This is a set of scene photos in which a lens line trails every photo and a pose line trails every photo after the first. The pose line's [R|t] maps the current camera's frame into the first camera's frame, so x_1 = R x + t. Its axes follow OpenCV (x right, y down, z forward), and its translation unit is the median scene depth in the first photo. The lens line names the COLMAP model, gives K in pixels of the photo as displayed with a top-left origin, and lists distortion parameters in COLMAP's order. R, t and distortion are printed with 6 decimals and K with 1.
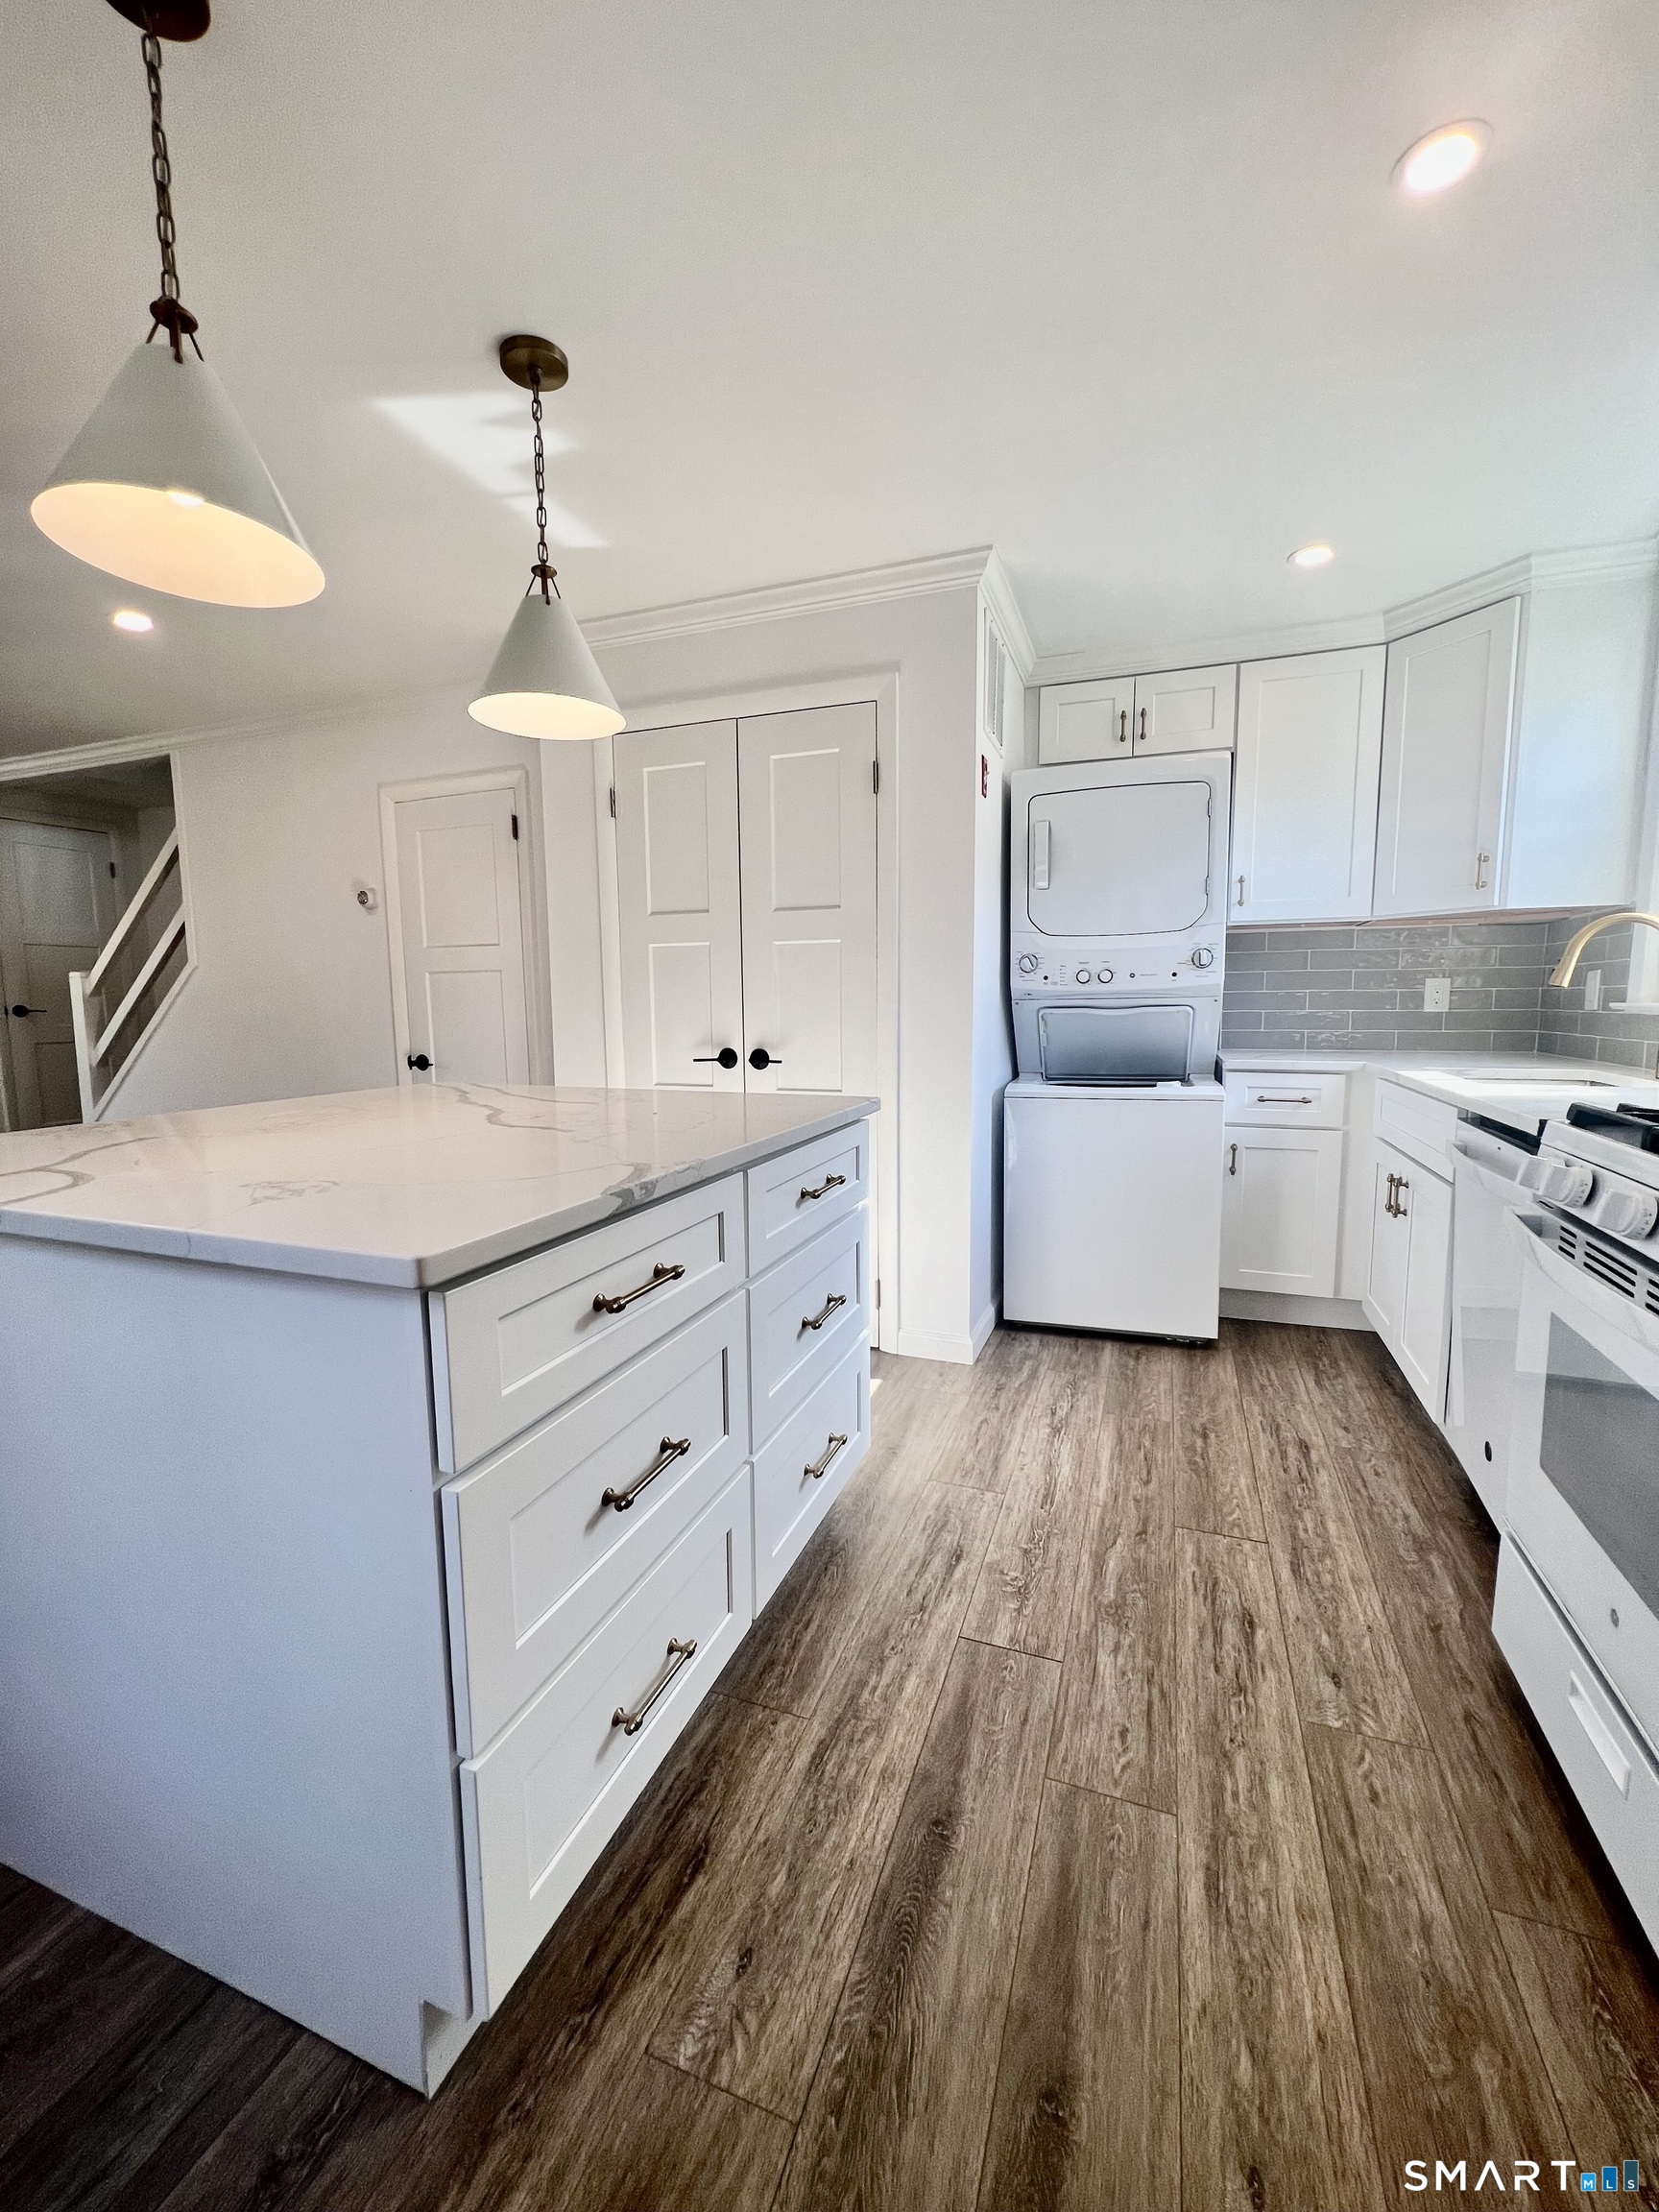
lens RADIAL K [[893.0, 0, 834.7], [0, 893.0, 1098.3], [0, 0, 1]] dist [-0.003614, 0.000957]
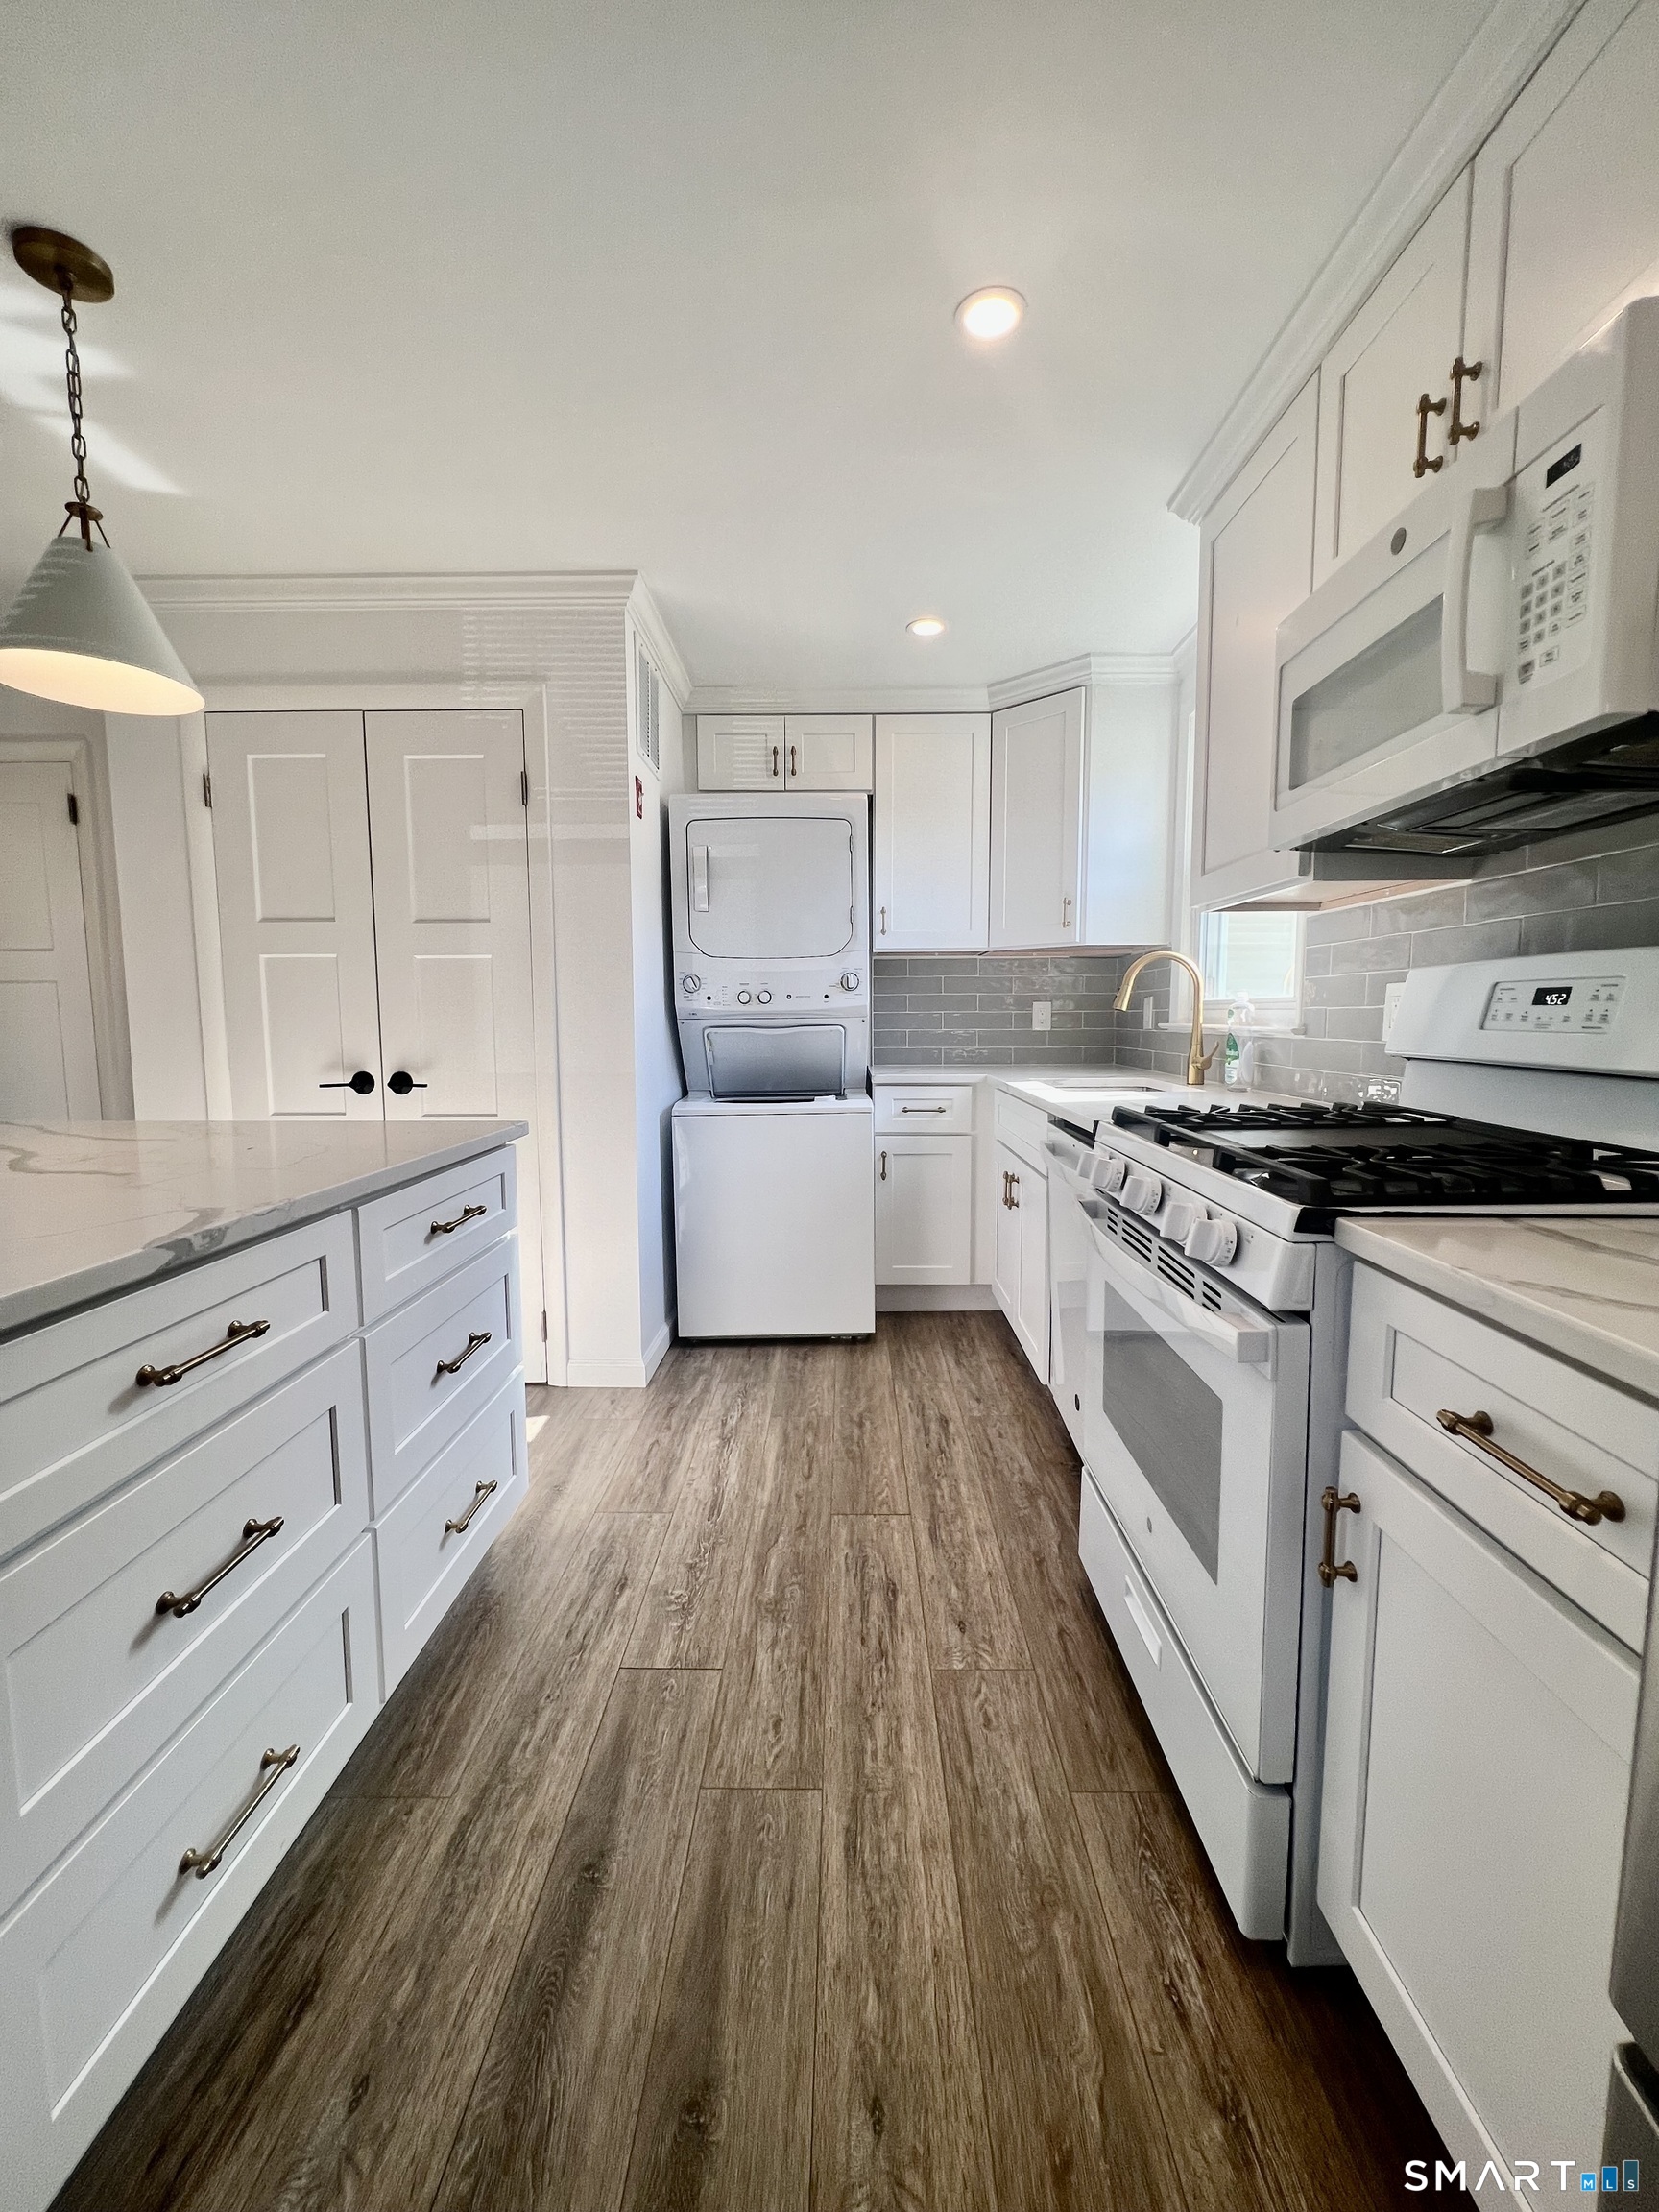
lens RADIAL K [[893.0, 0, 837.7], [0, 893.0, 1097.5], [0, 0, 1]] dist [-0.003614, 0.000957]
pose [[0.940709, -0.026357, 0.338190, 0.043865], [0.033375, 0.999331, -0.014953, -0.001106], [-0.337570, 0.025354, 0.940959, -0.017800]]
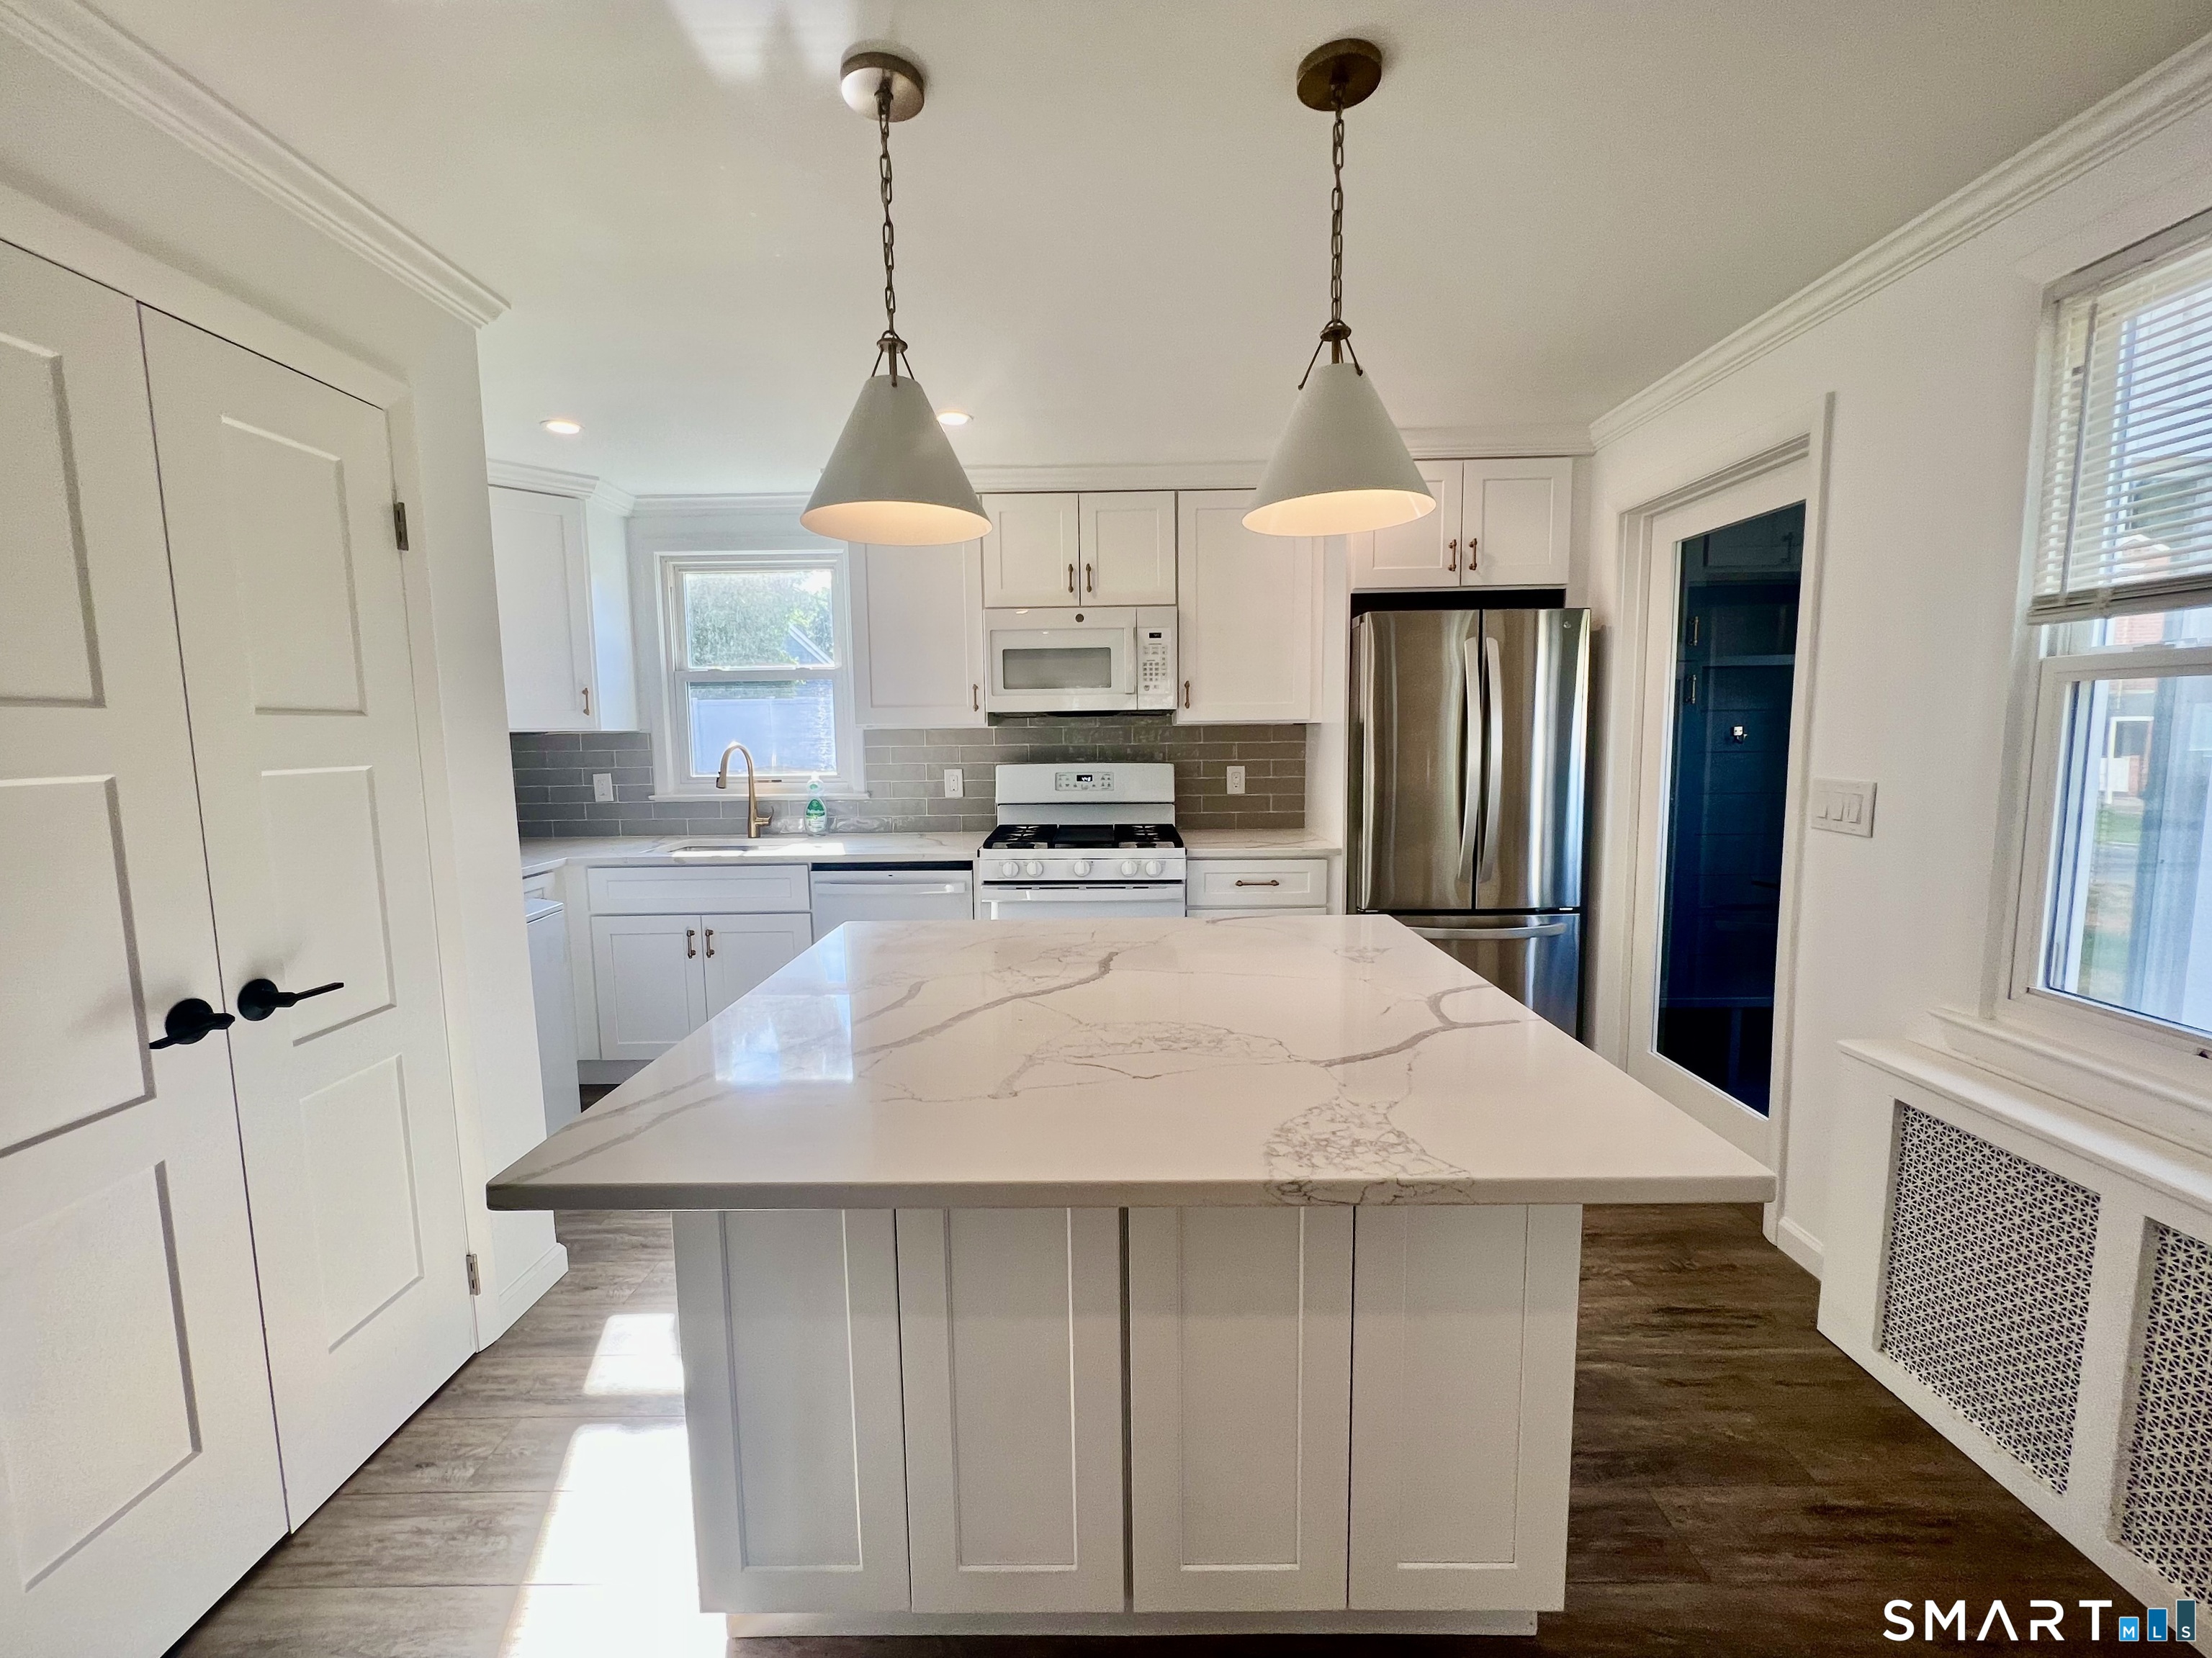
lens RADIAL K [[892.9, 0, 1097.8], [0, 892.9, 823.3], [0, 0, 1]] dist [-0.003614, 0.000957]
pose [[-0.342392, -0.085903, 0.935622, -1.159131], [0.121291, 0.983438, 0.134680, -0.249559], [-0.931695, 0.159596, -0.326302, 1.141225]]
